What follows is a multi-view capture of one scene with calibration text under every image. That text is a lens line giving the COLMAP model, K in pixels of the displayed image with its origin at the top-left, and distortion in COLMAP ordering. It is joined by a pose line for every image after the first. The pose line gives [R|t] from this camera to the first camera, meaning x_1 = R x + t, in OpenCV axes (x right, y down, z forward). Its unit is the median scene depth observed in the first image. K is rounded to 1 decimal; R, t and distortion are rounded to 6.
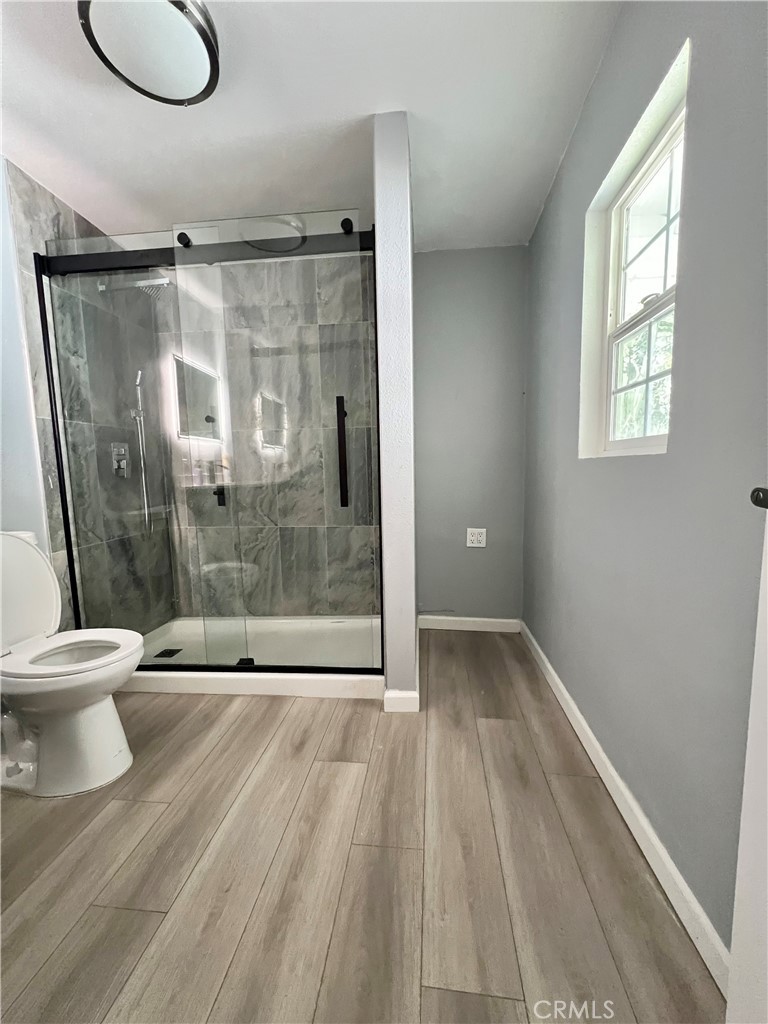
lens RADIAL K [[411.1, 0, 386.0], [0, 411.1, 512.4], [0, 0, 1]] dist [0.002232, 0.000025]
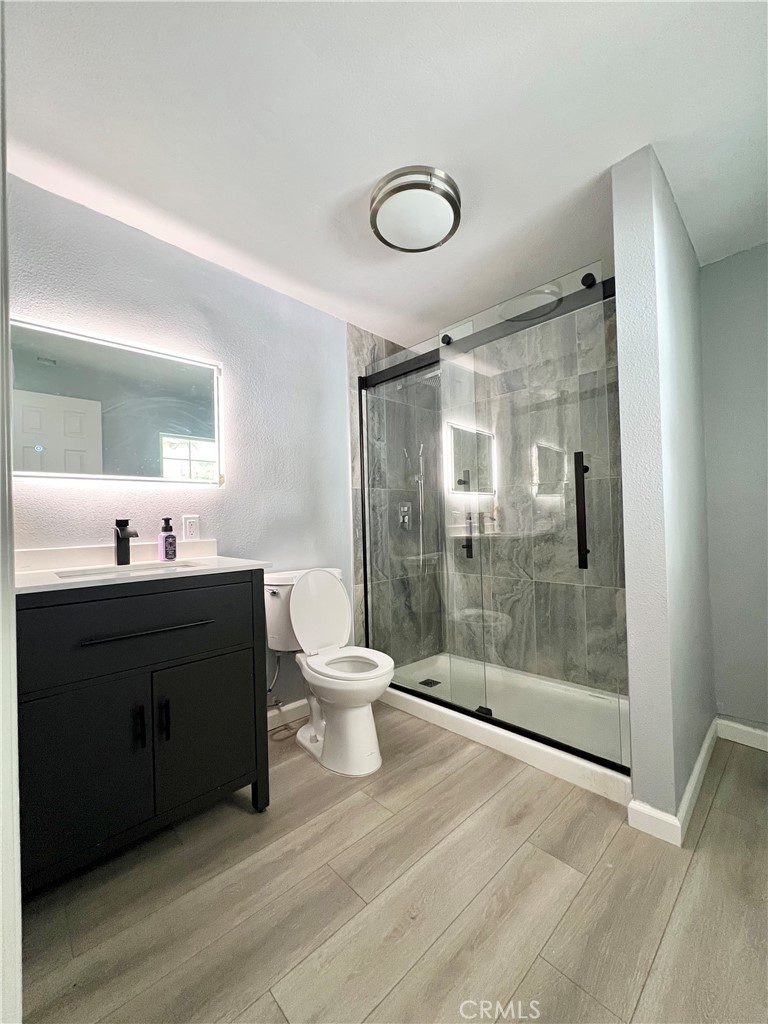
lens RADIAL K [[411.1, 0, 386.0], [0, 411.1, 512.4], [0, 0, 1]] dist [0.002232, 0.000025]
pose [[0.763885, -0.007579, -0.645308, 0.142949], [-0.059996, 0.994767, -0.082704, -0.033238], [0.642558, 0.101892, 0.759432, 0.003928]]
